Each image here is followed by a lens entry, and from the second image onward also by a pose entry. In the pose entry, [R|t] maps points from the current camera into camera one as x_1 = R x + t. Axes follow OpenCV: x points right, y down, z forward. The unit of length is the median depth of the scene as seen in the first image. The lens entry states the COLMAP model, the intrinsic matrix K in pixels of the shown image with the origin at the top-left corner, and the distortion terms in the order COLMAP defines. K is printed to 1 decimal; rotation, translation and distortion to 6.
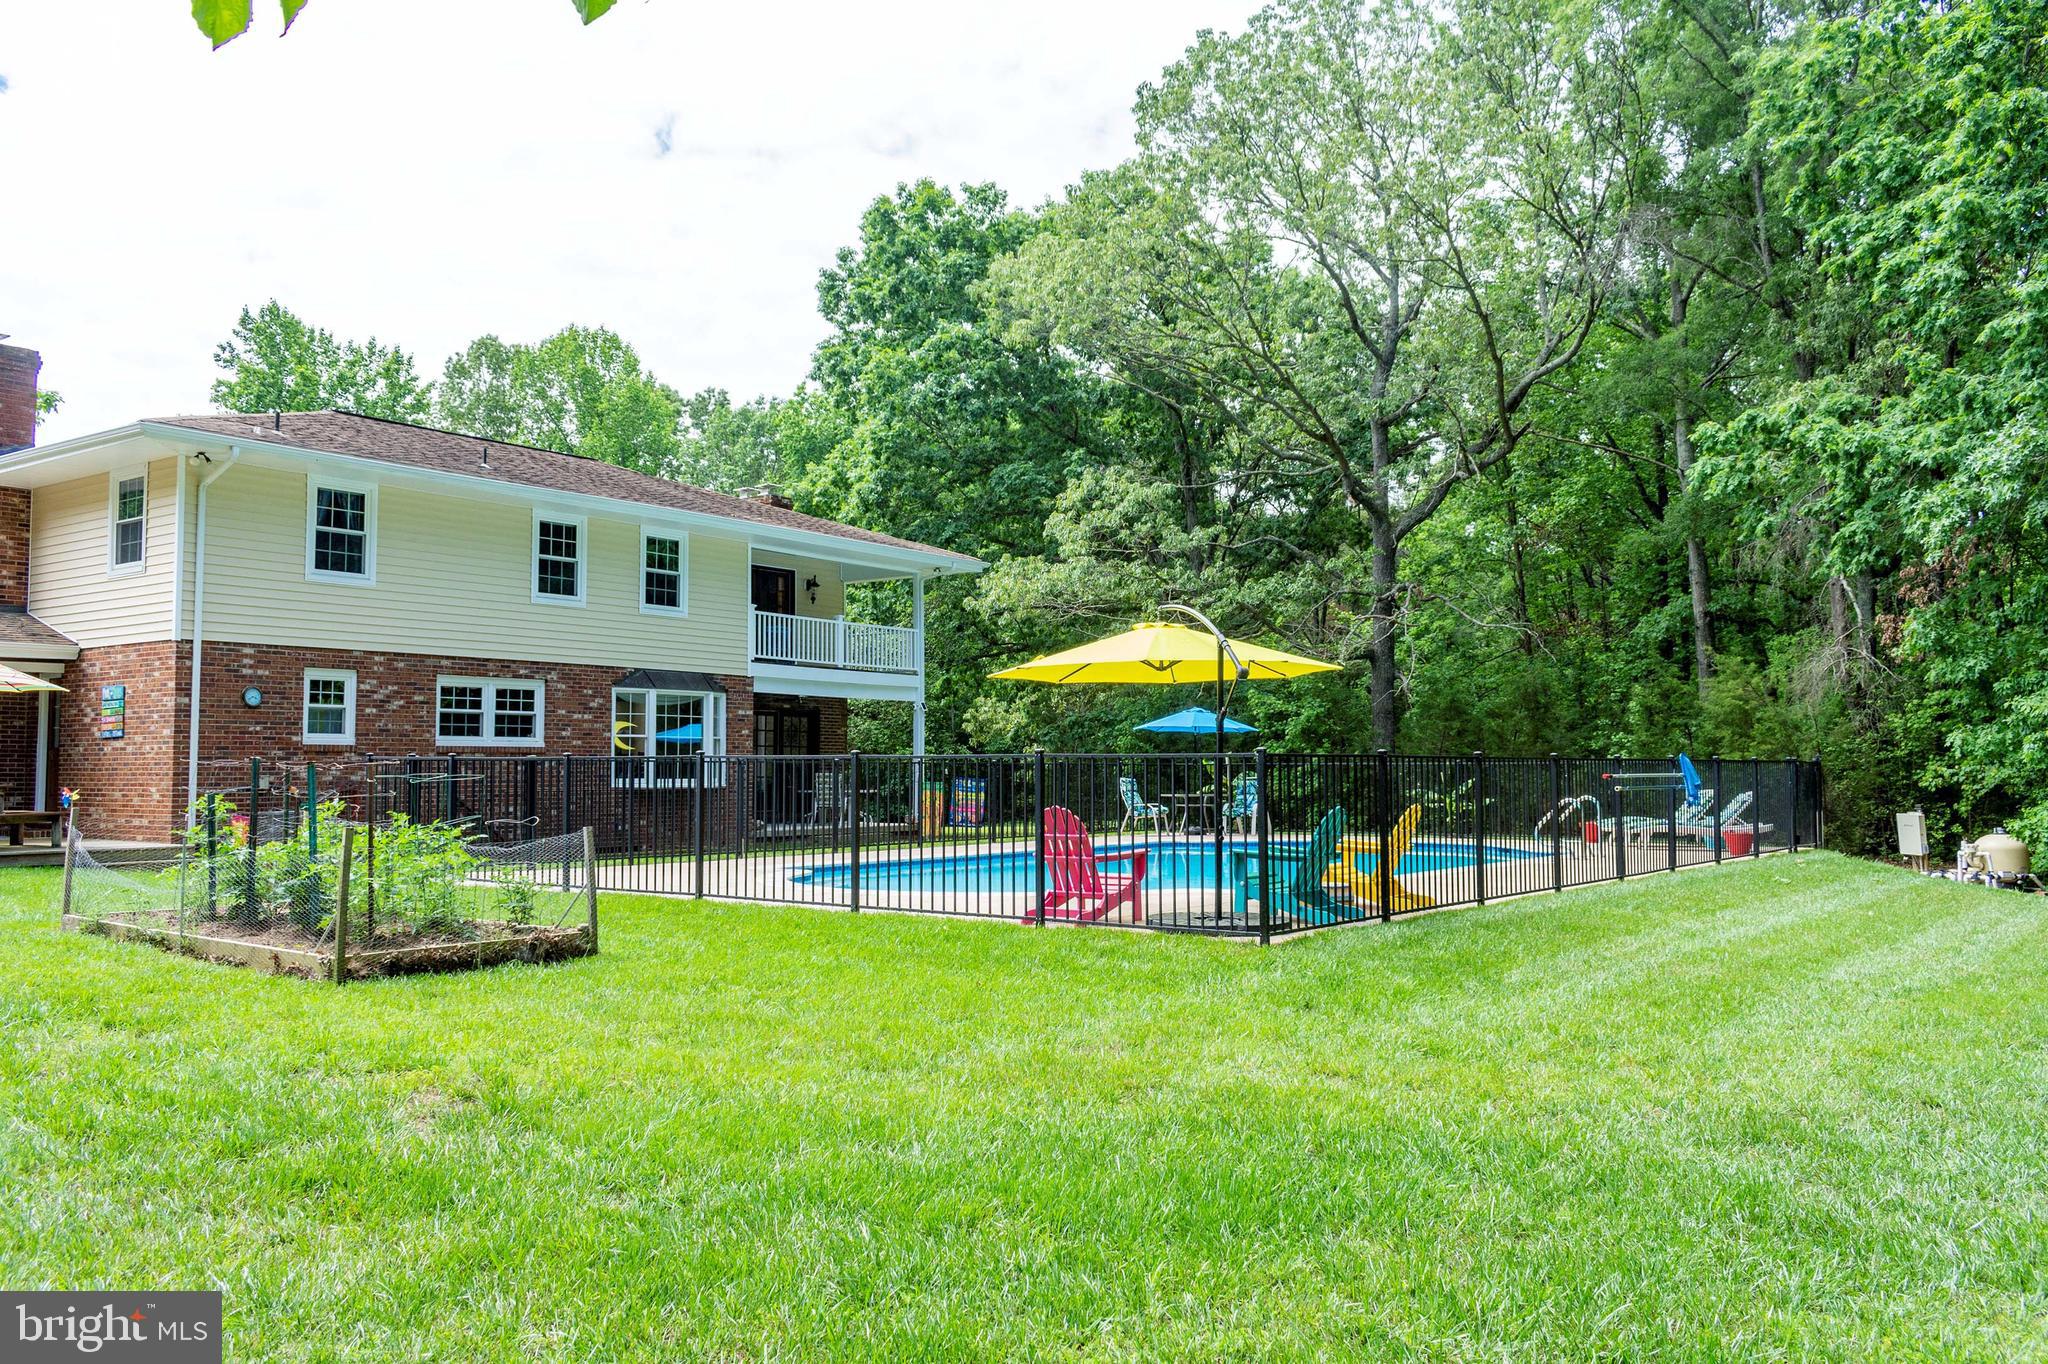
lens RADIAL K [[1639.1, 0, 1024.0], [0, 1639.1, 682.0], [0, 0, 1]] dist [0.016820, -0.006163]
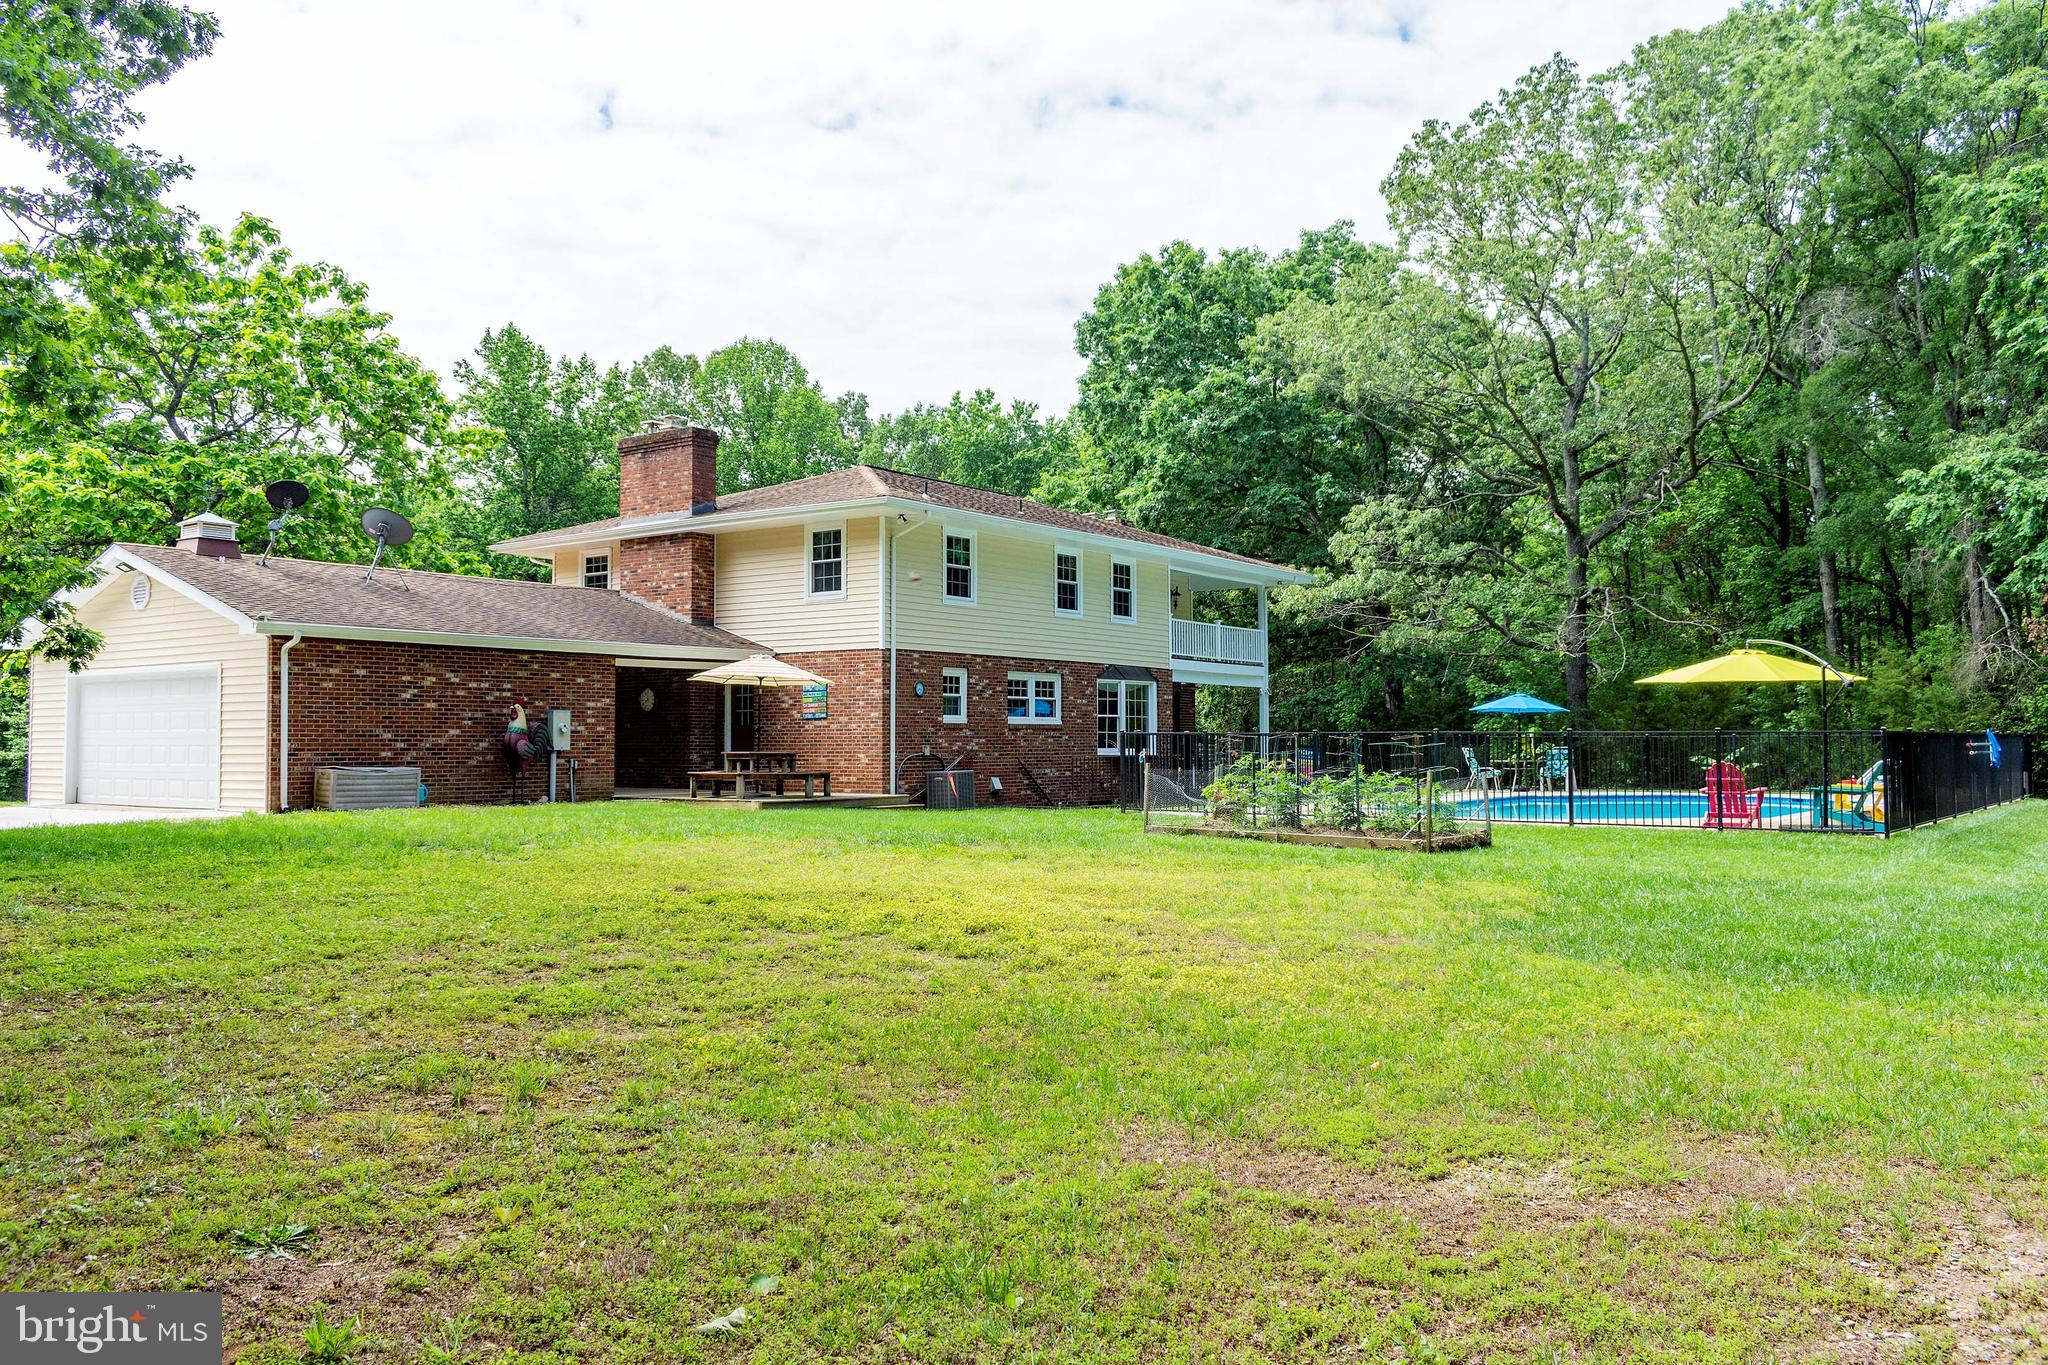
lens RADIAL K [[1621.4, 0, 1024.0], [0, 1621.4, 682.5], [0, 0, 1]] dist [0.010216, -0.004558]
pose [[0.999960, -0.000651, 0.008919, -0.289731], [0.000505, 0.999866, 0.016365, -0.013715], [-0.008929, -0.016360, 0.999826, -0.268532]]
